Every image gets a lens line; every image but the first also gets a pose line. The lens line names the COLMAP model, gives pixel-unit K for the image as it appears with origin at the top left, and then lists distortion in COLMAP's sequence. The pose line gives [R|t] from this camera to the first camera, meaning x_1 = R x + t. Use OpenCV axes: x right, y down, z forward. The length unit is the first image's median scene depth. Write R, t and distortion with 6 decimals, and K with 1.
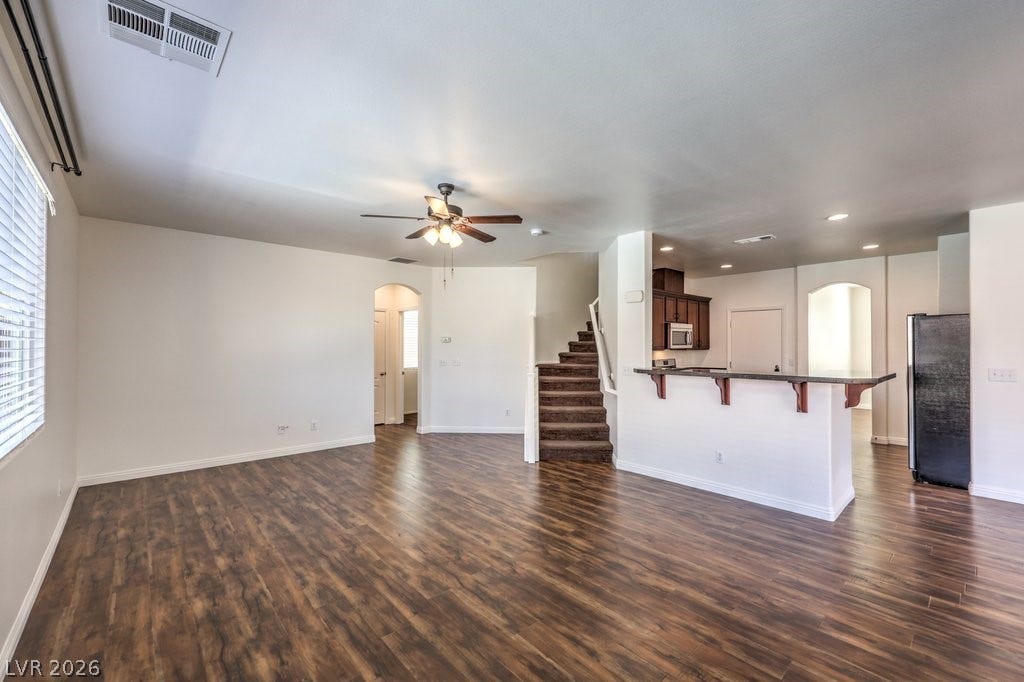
lens RADIAL K [[425.3, 0, 514.4], [0, 425.3, 346.6], [0, 0, 1]] dist [0.001675, -0.000478]
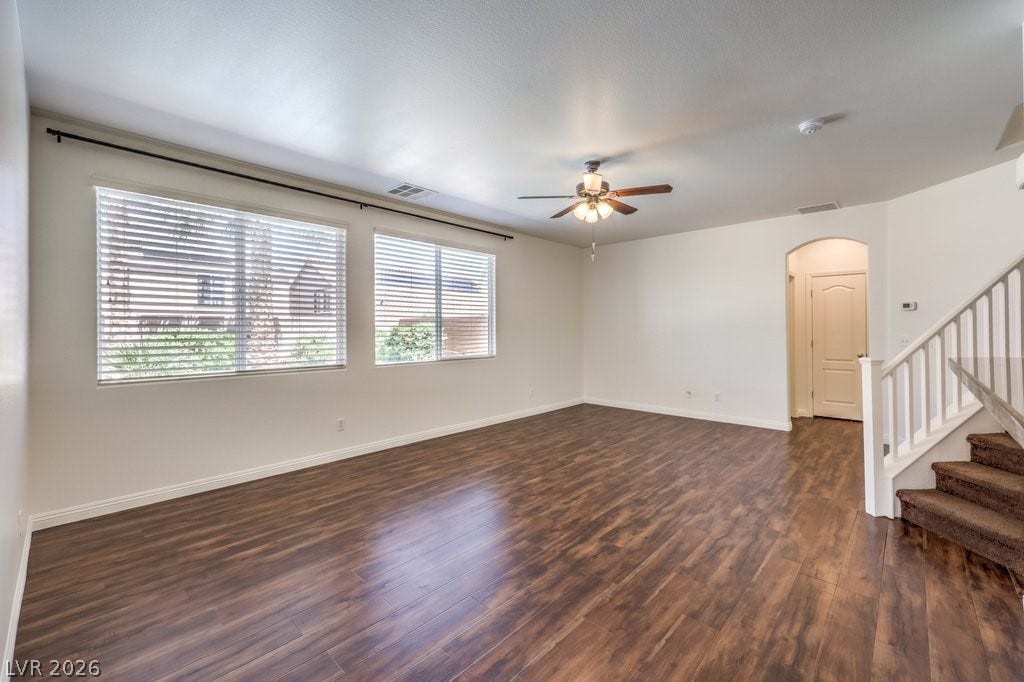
lens RADIAL K [[425.3, 0, 522.5], [0, 425.3, 327.1], [0, 0, 1]] dist [0.001675, -0.000478]
pose [[0.083221, -0.010889, -0.996472, 0.891061], [0.003325, 0.999938, -0.010649, 0.040729], [0.996526, -0.002427, 0.083252, 0.753556]]
